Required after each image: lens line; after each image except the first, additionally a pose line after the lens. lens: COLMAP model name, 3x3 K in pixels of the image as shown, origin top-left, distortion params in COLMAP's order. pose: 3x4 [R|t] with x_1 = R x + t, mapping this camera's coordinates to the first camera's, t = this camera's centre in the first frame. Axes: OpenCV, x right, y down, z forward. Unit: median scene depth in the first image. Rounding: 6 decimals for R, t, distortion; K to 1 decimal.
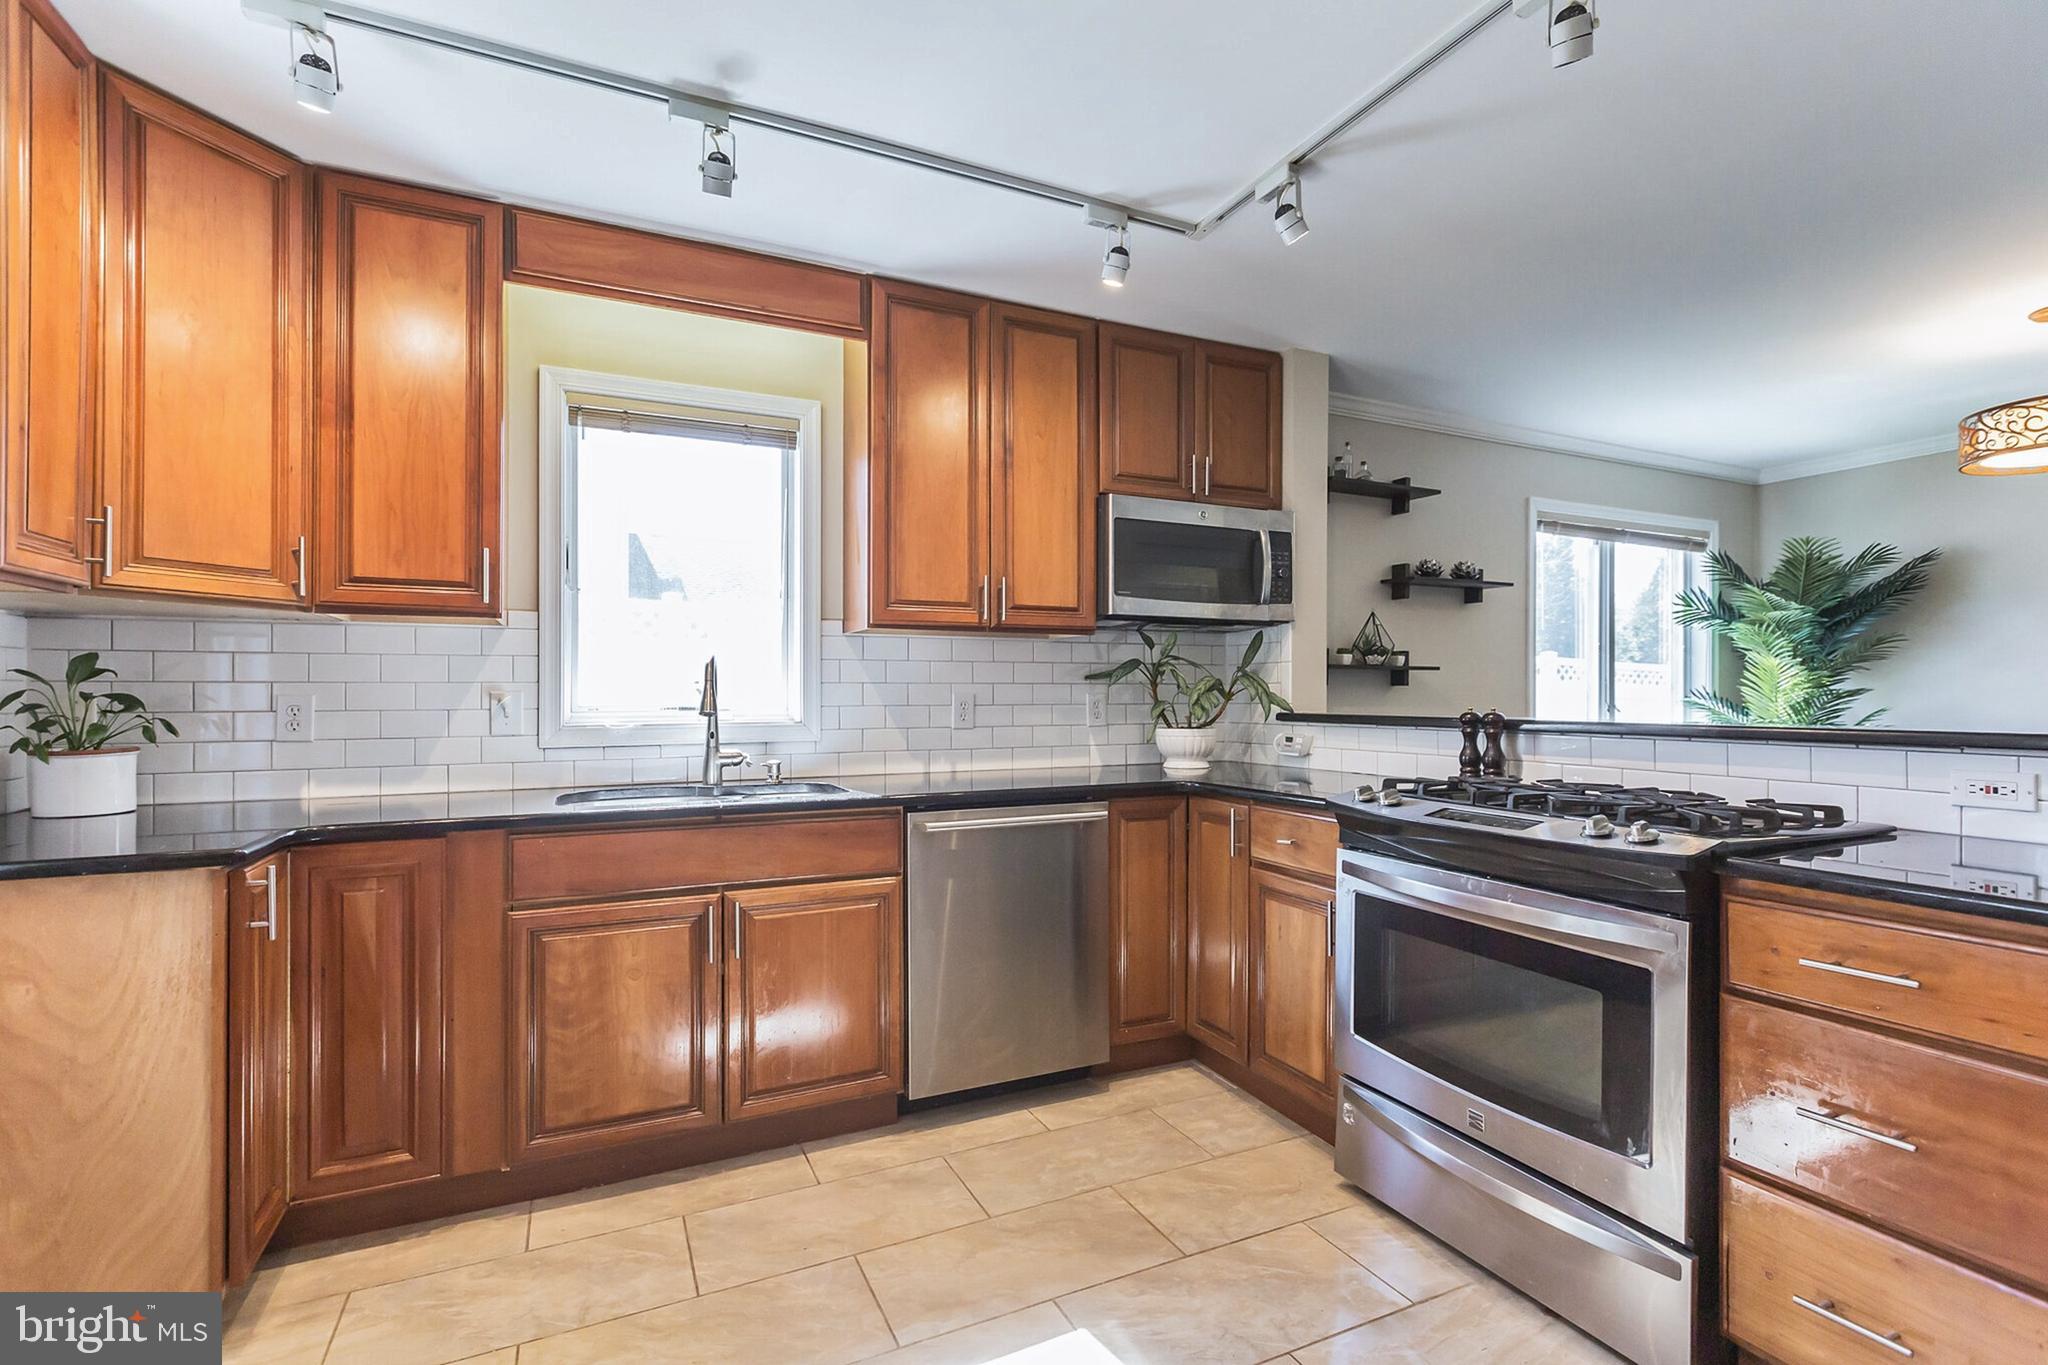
lens RADIAL K [[911.8, 0, 1018.7], [0, 911.8, 689.2], [0, 0, 1]] dist [0.002059, -0.000410]
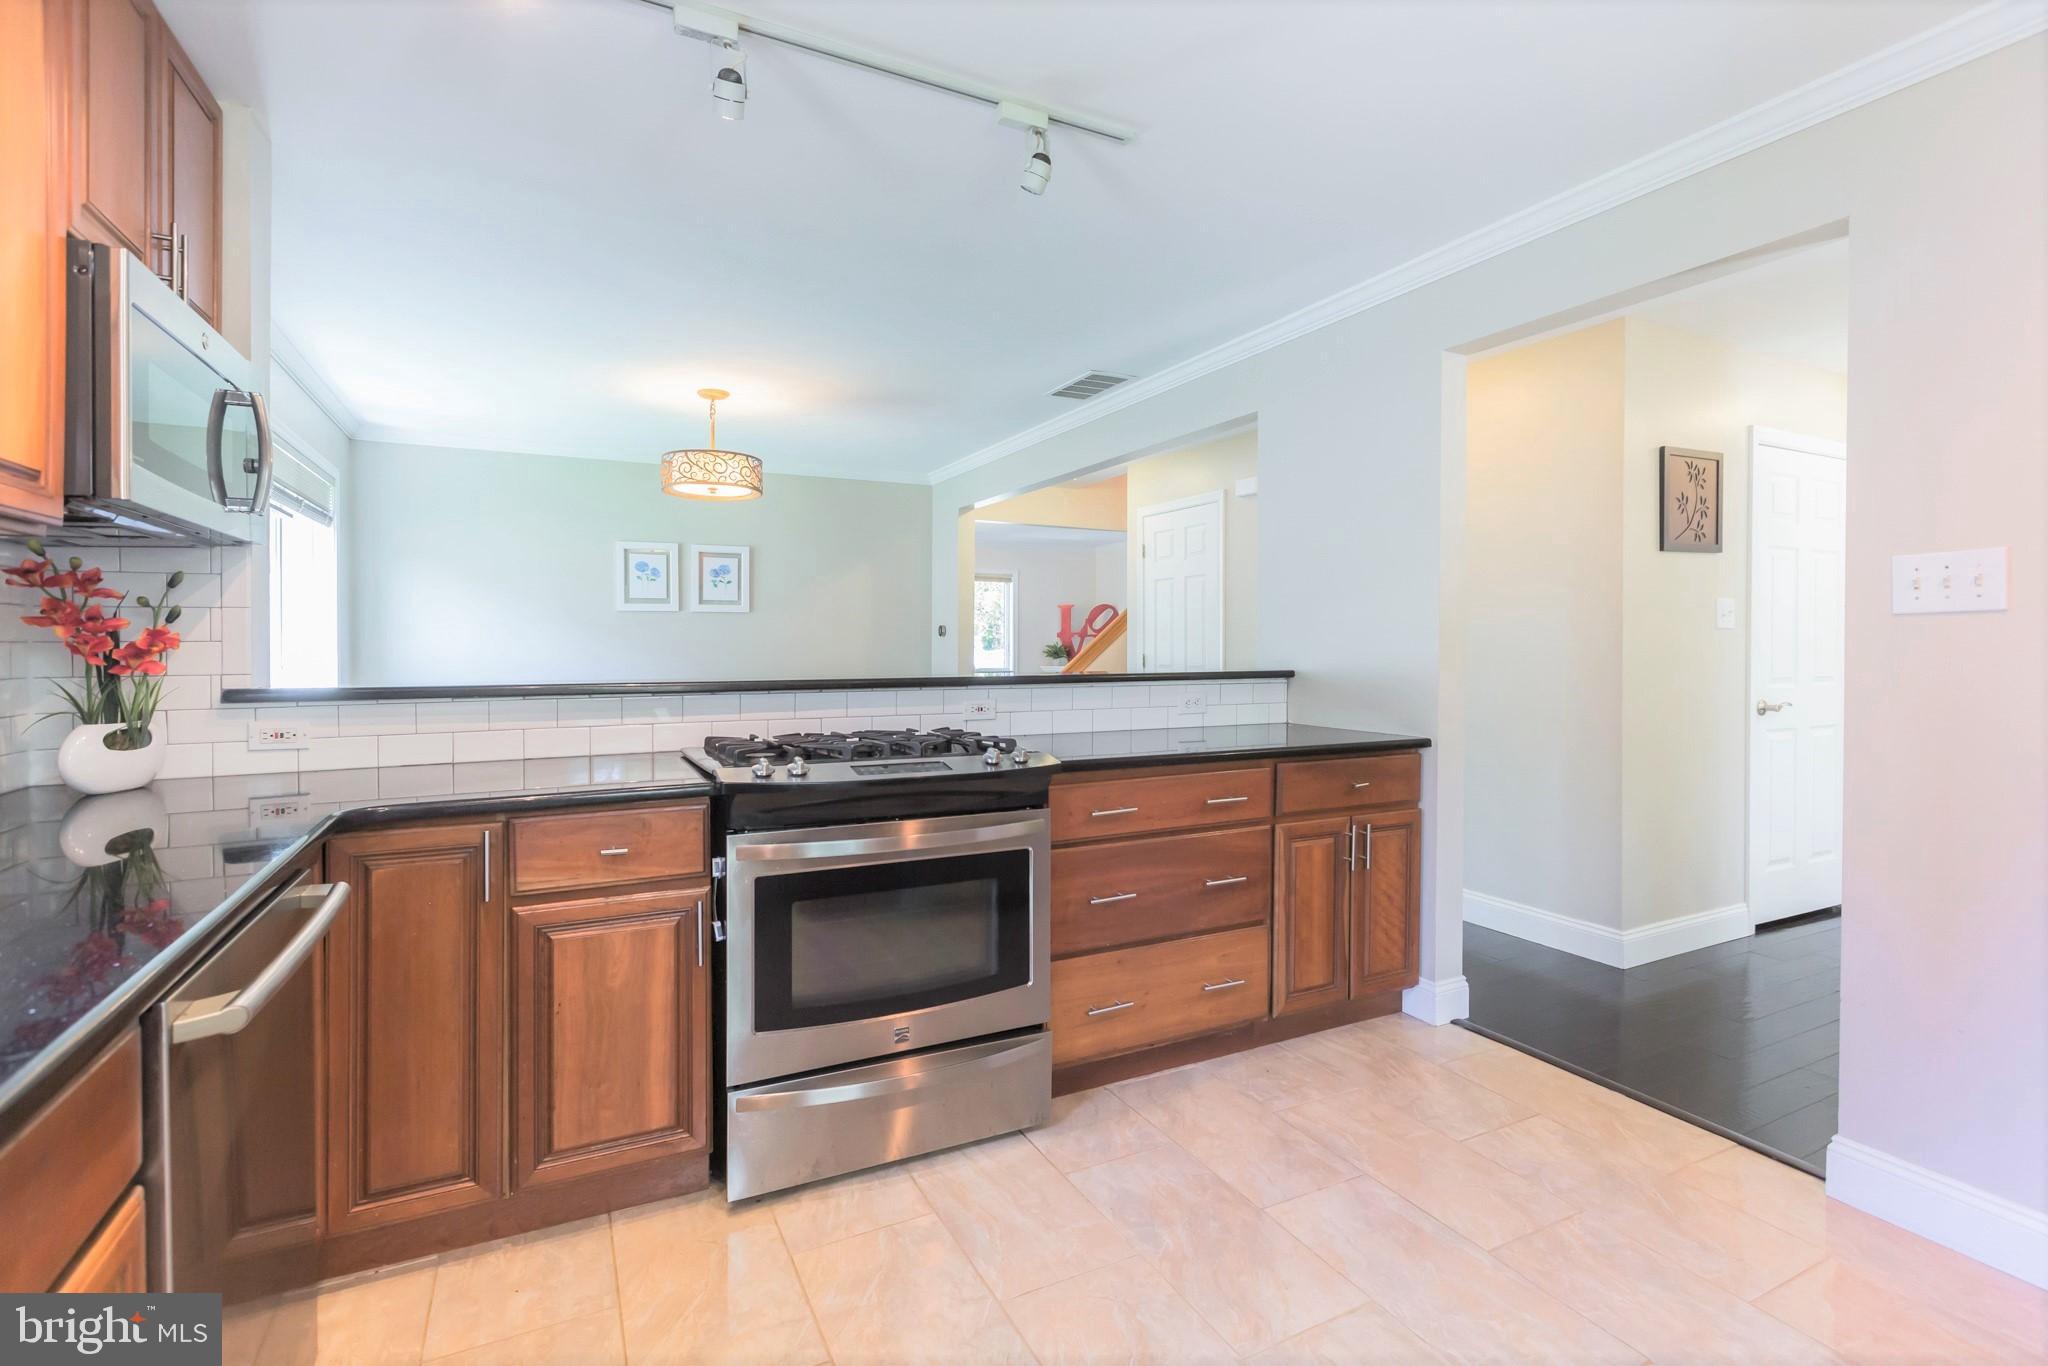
lens RADIAL K [[922.1, 0, 1023.7], [0, 922.1, 655.5], [0, 0, 1]] dist [0.000253, 0.000114]
pose [[-0.007464, -0.014627, 0.999865, -0.373268], [0.001806, 0.999891, 0.014641, -0.008454], [-0.999971, 0.001915, -0.007437, 0.500535]]
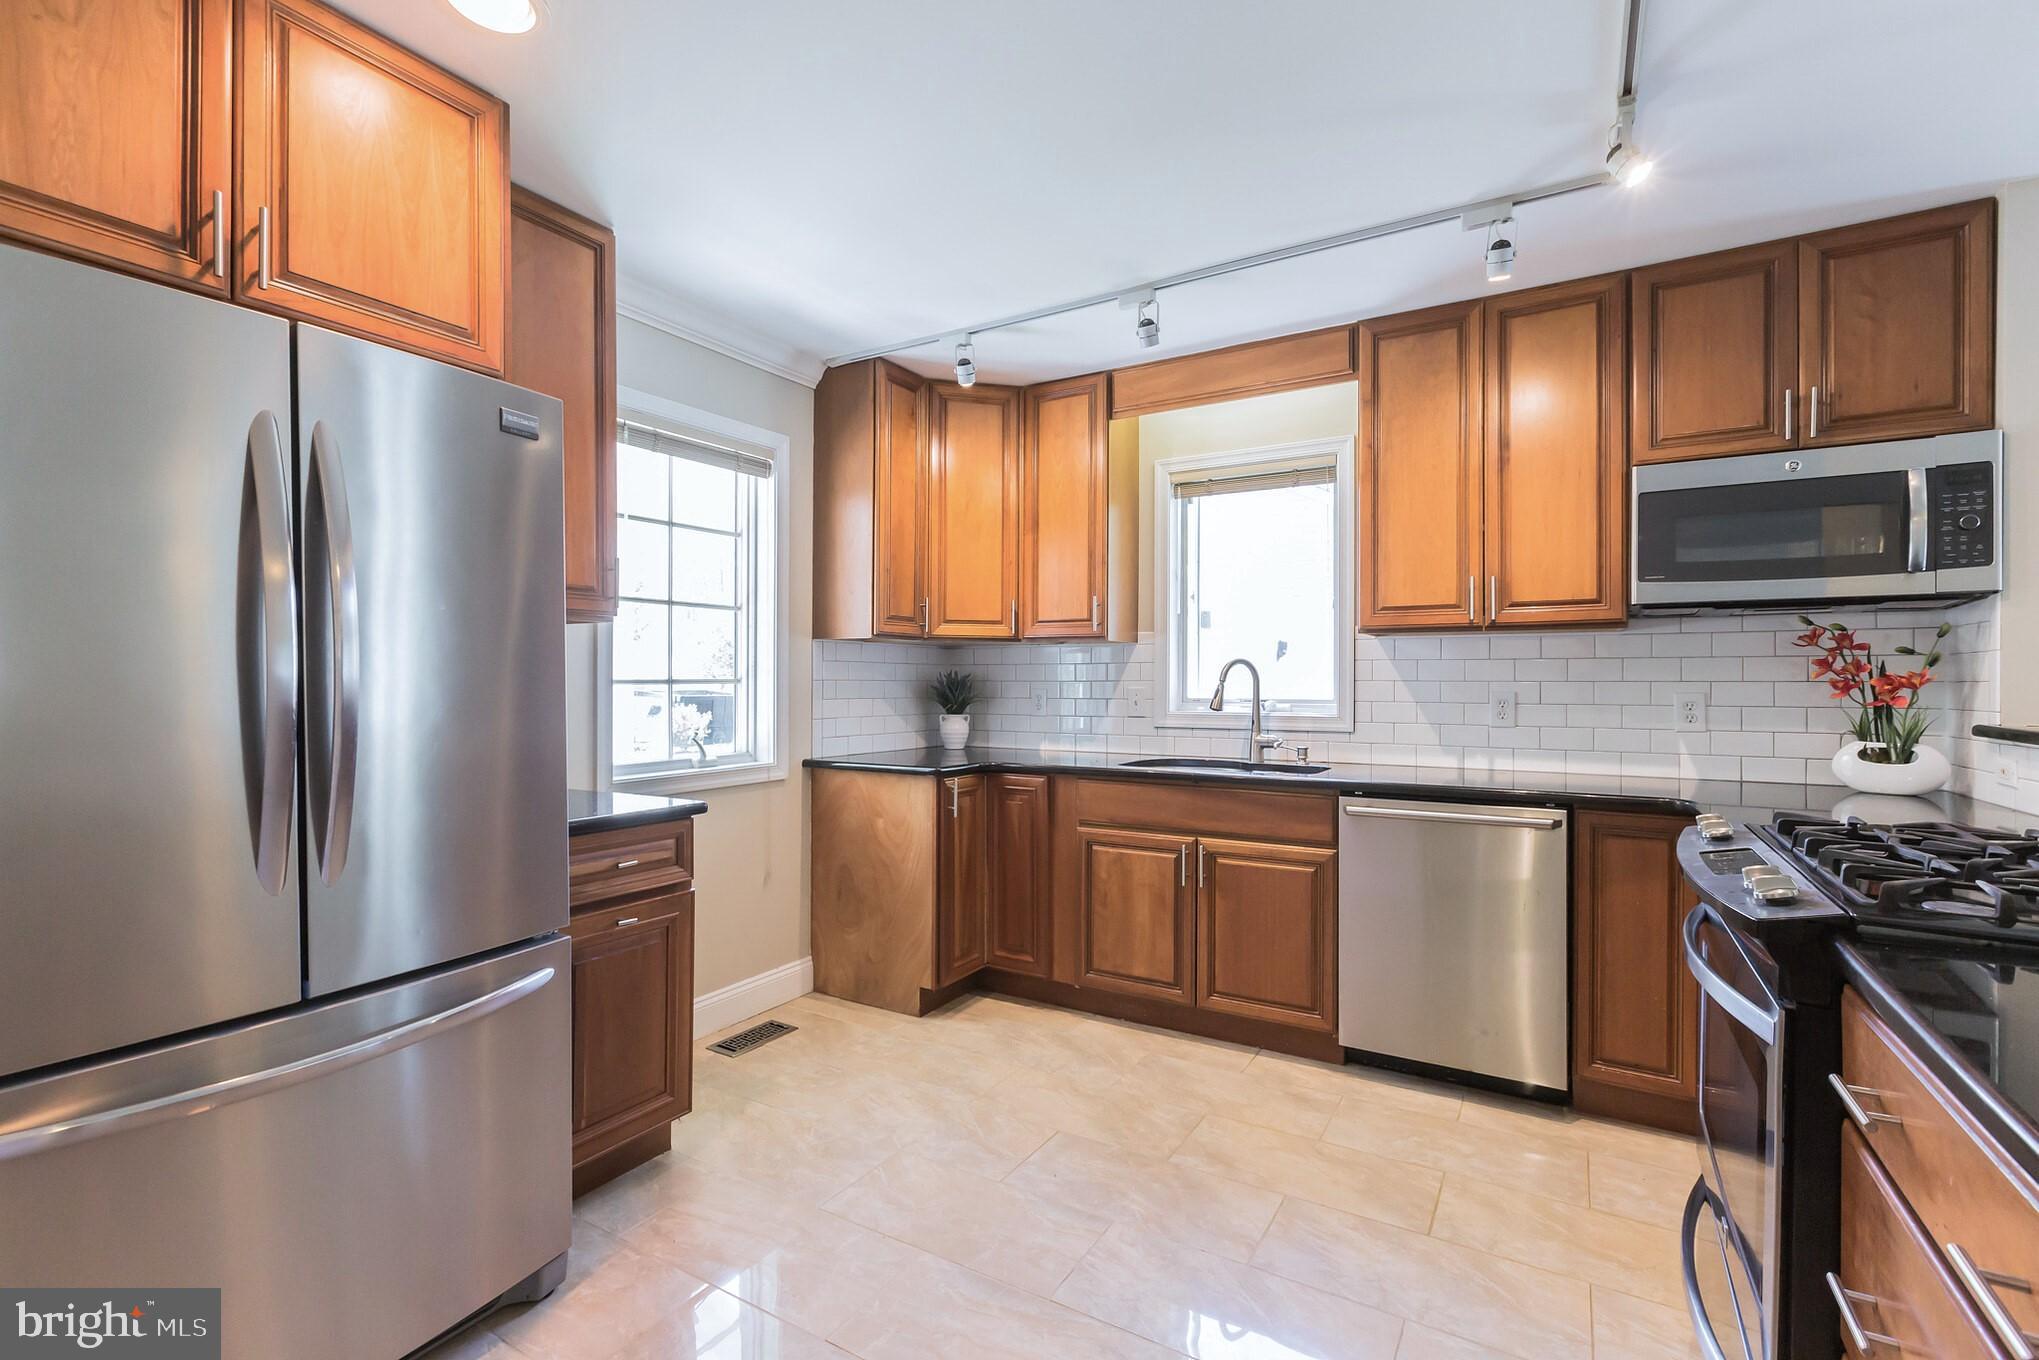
lens RADIAL K [[916.2, 0, 1042.0], [0, 916.2, 676.4], [0, 0, 1]] dist [0.012032, -0.000700]
pose [[0.570191, -0.001766, -0.821510, 0.521060], [0.002408, 0.999997, -0.000479, -0.013474], [0.821508, -0.001705, 0.570194, 0.023006]]
